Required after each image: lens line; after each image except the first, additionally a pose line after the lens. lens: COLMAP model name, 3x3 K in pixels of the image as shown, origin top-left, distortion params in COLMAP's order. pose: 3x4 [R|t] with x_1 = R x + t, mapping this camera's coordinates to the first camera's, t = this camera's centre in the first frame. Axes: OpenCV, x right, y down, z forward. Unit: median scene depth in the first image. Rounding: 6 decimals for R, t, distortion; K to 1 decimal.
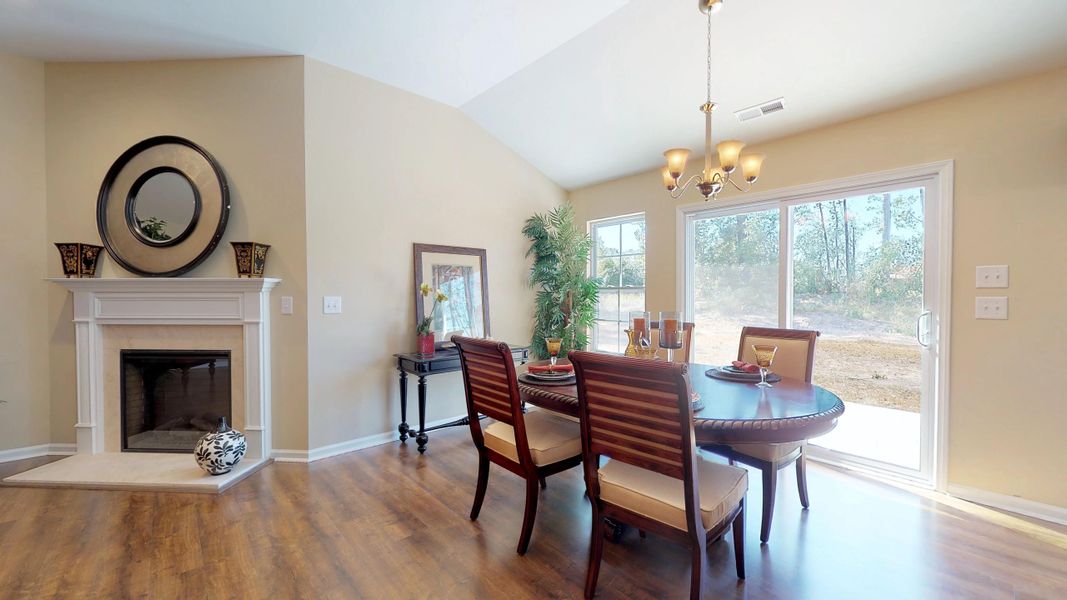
lens RADIAL K [[415.5, 0, 533.5], [0, 415.5, 302.7], [0, 0, 1]] dist [0.000960, 0.000587]
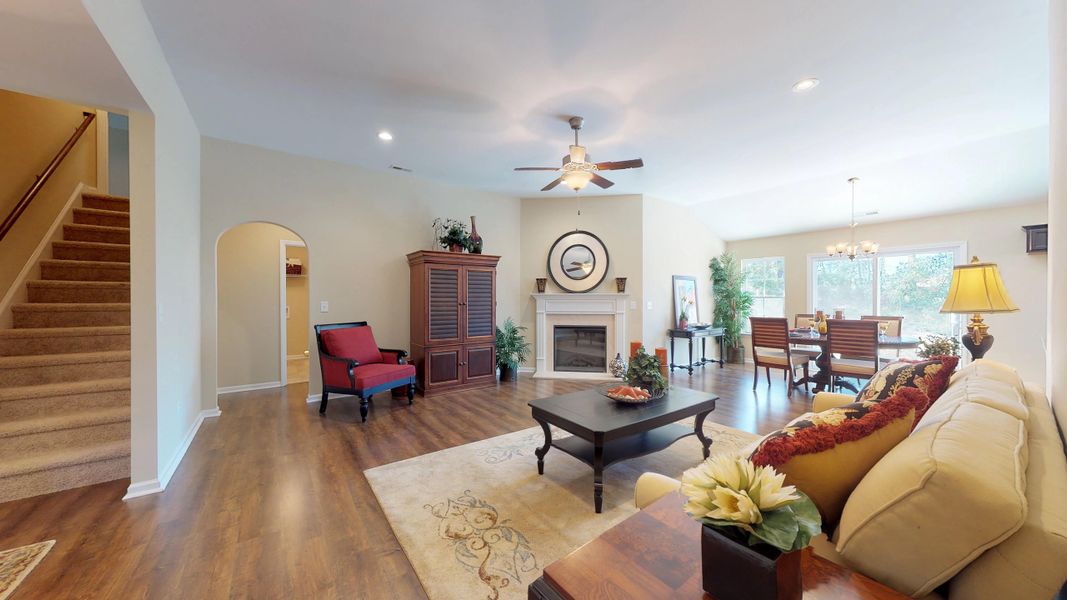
lens RADIAL K [[361.3, 0, 531.1], [0, 361.3, 302.0], [0, 0, 1]] dist [-0.000443, 0.000013]
pose [[0.994955, 0.000654, -0.100319, -0.850184], [-0.002309, 0.999863, -0.016389, 0.017909], [0.100295, 0.016538, 0.994820, -0.879092]]
